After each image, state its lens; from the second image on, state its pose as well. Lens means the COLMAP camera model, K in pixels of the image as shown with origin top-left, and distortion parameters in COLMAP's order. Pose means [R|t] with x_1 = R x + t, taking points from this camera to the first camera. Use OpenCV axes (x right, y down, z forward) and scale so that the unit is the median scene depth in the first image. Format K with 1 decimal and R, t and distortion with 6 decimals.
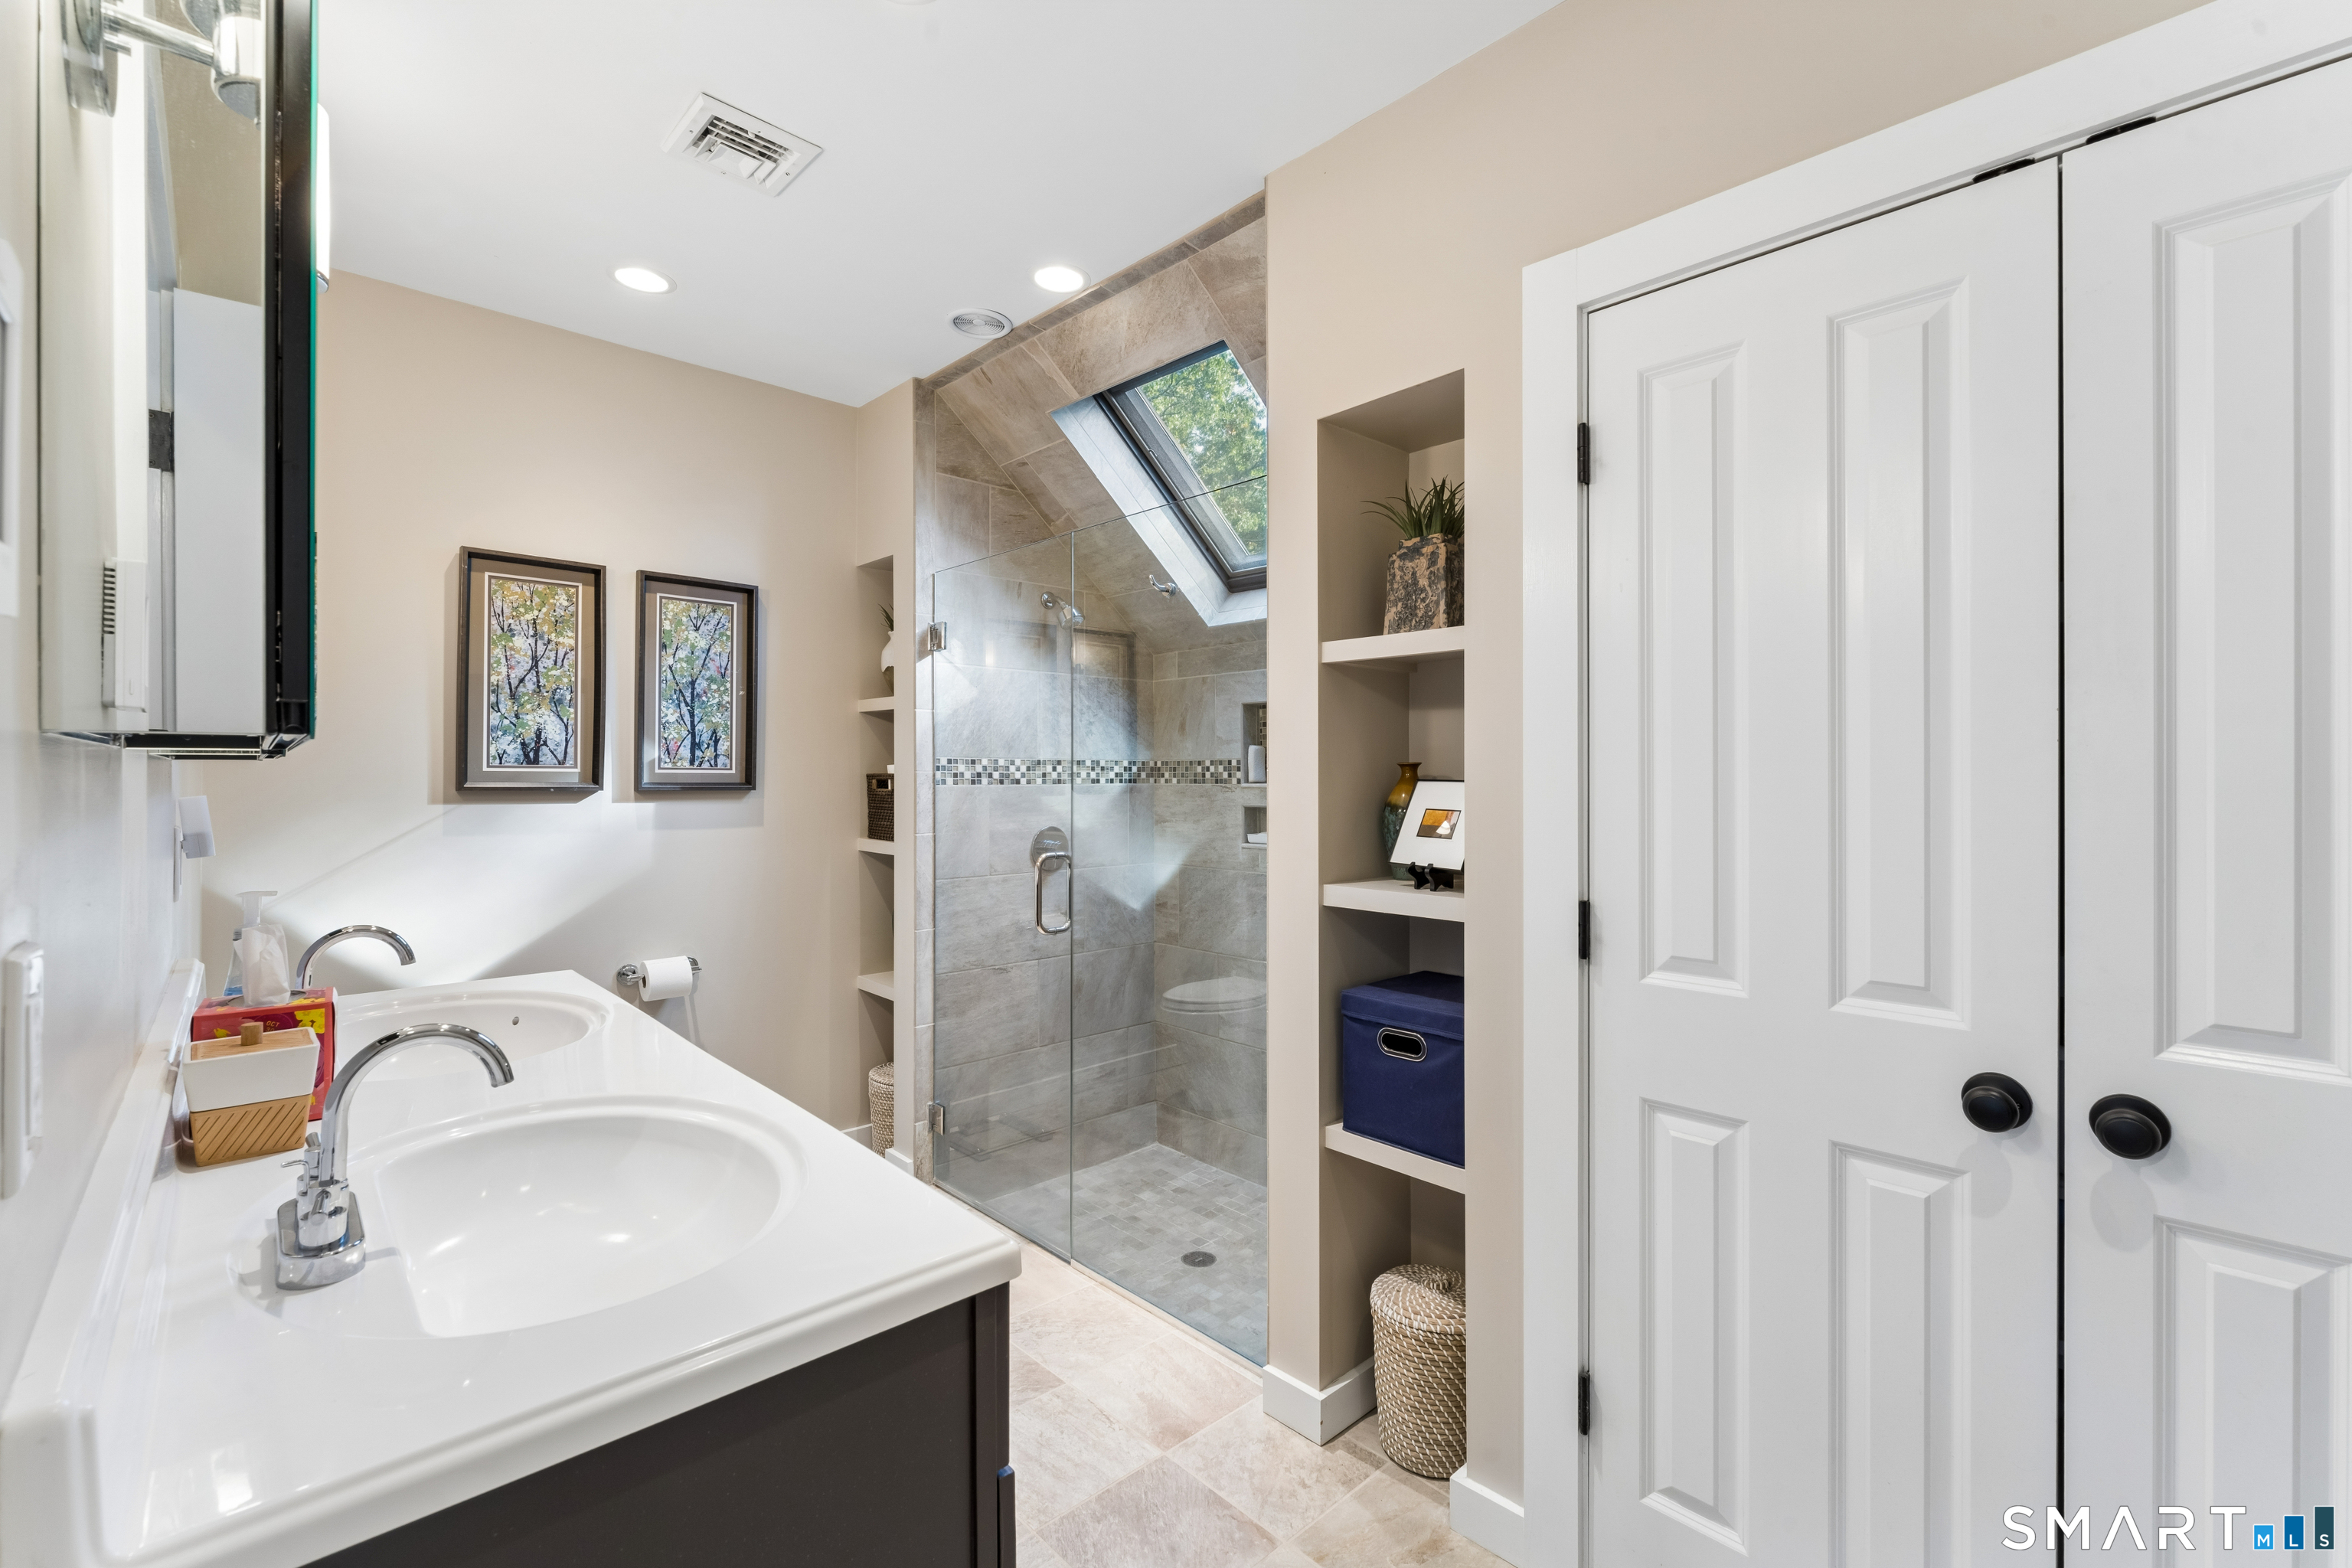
lens RADIAL K [[994.4, 0, 1176.2], [0, 994.4, 796.8], [0, 0, 1]] dist [-0.002041, -0.000539]
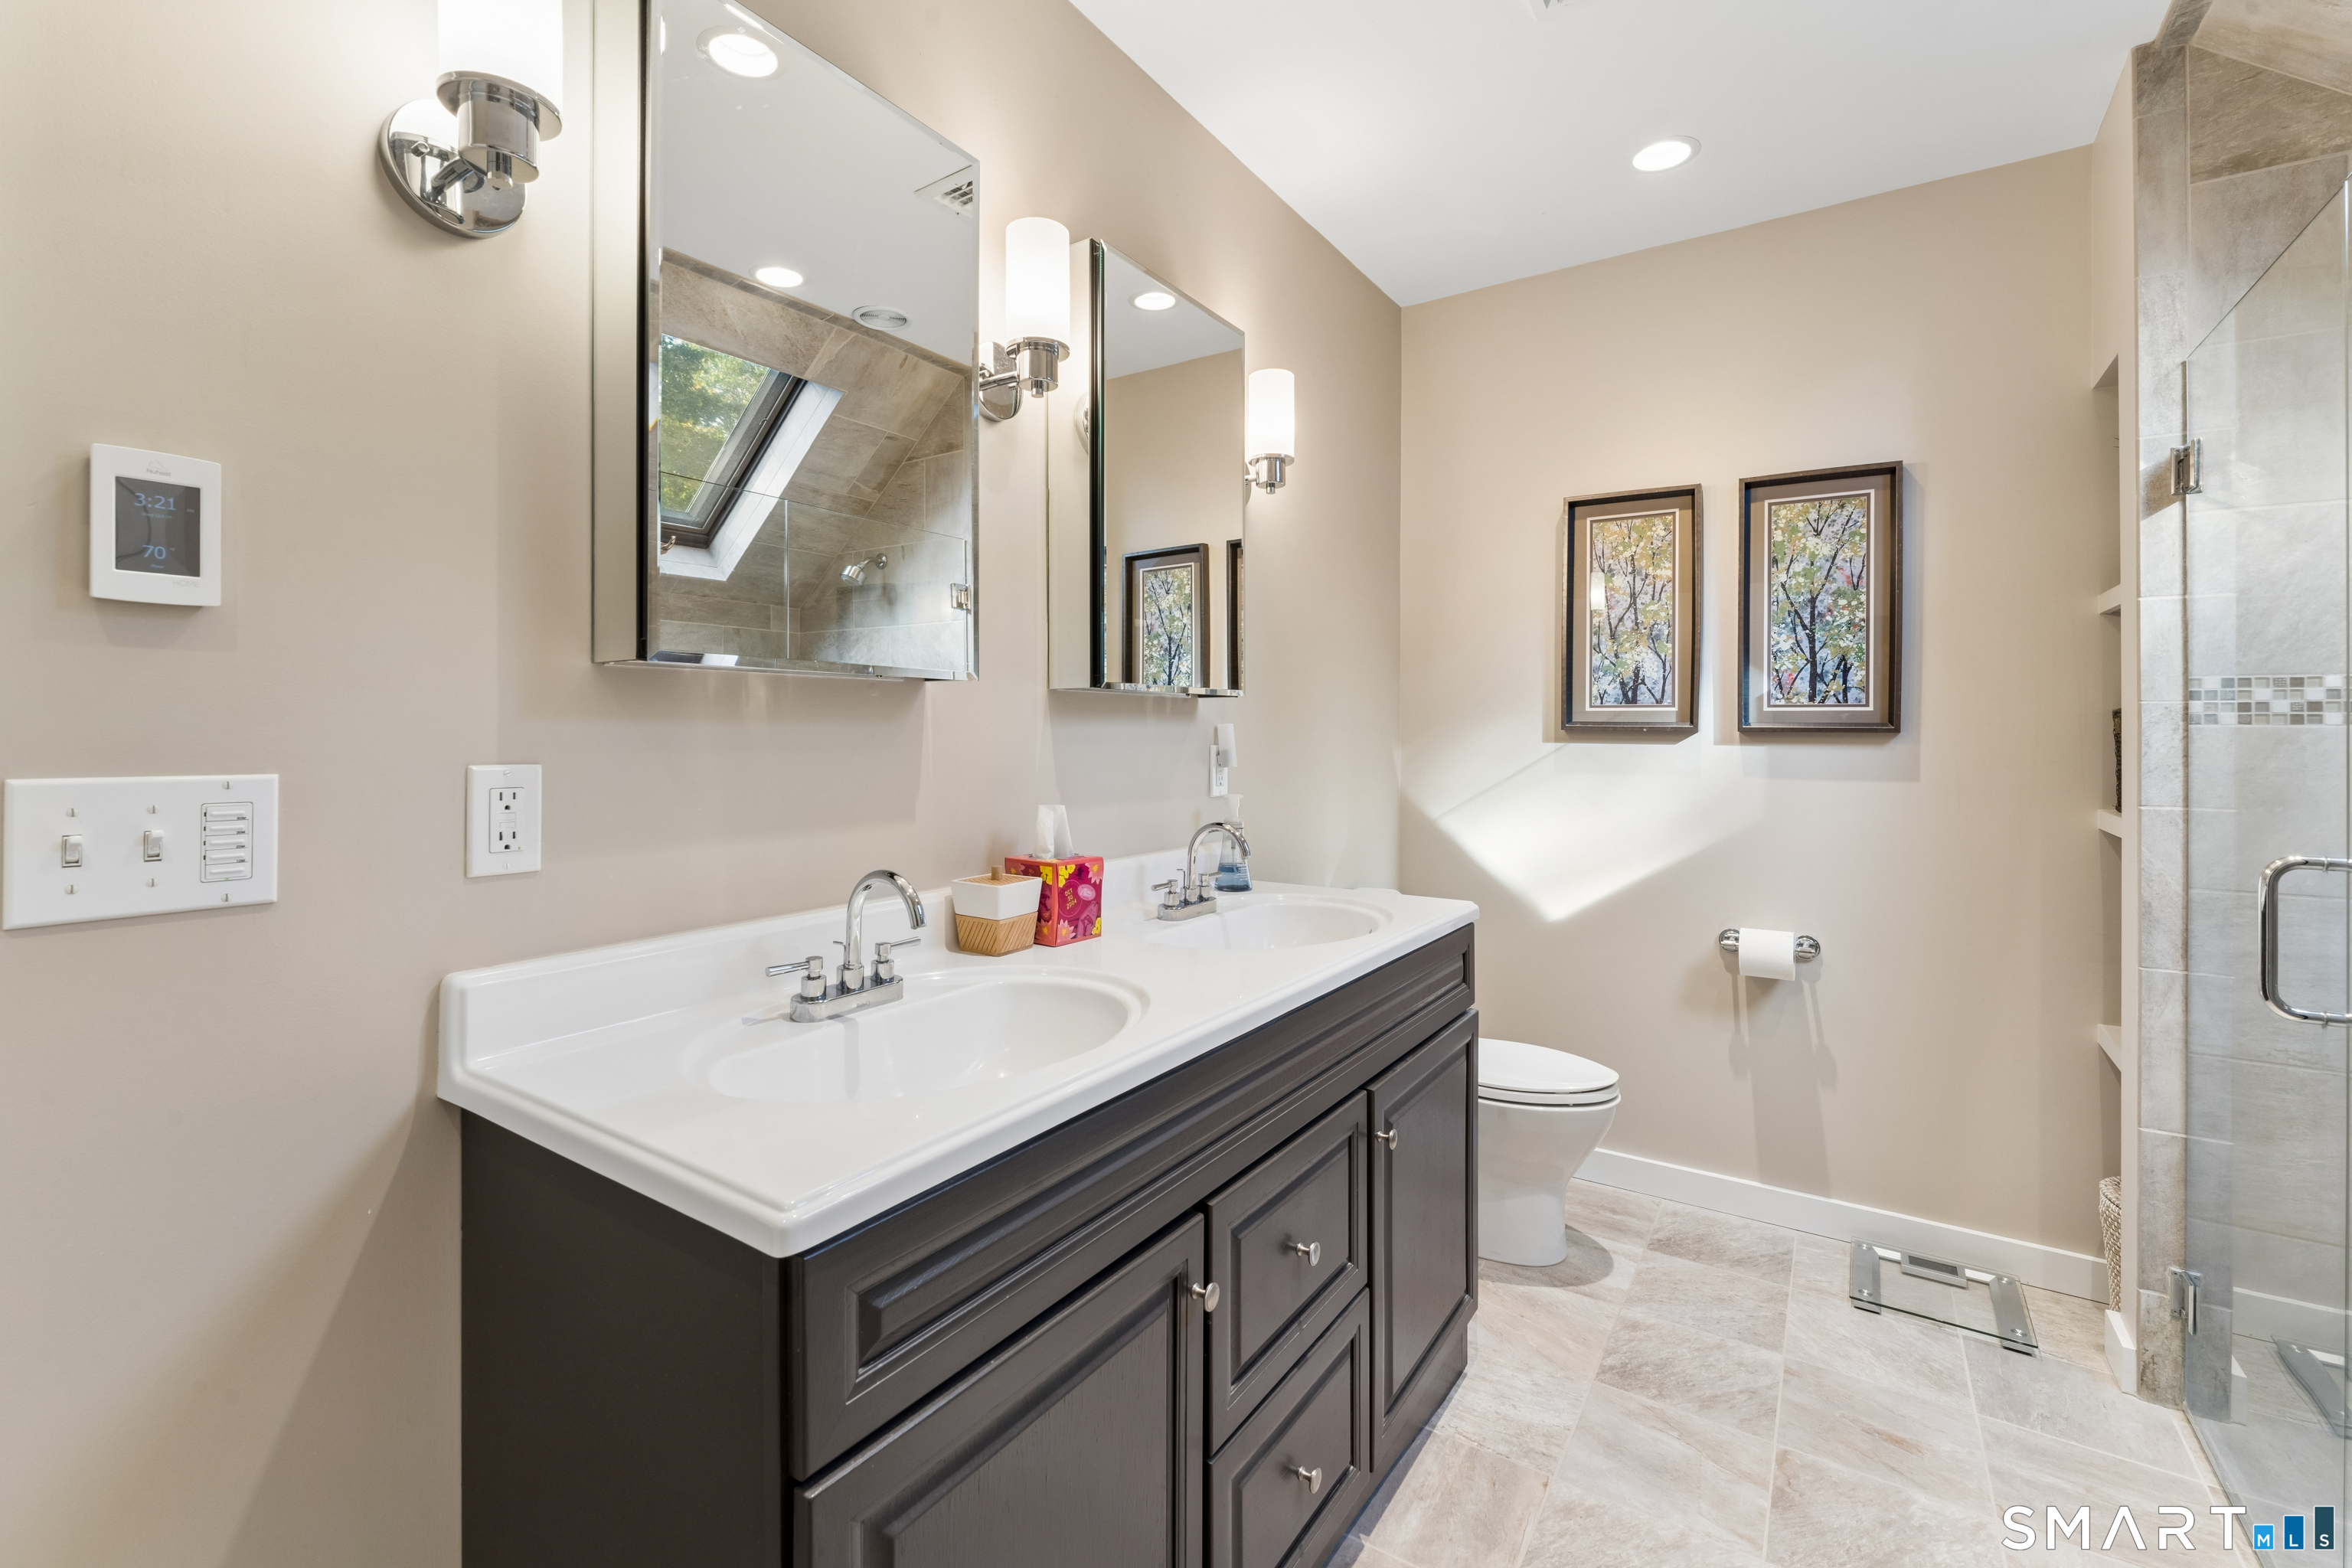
lens RADIAL K [[1018.8, 0, 1181.2], [0, 1018.8, 741.9], [0, 0, 1]] dist [-0.000293, 0.000194]
pose [[0.235233, 0.010423, -0.971883, 0.211601], [-0.022980, 0.999723, 0.005159, 0.009342], [0.971667, 0.021120, 0.235408, 0.310515]]
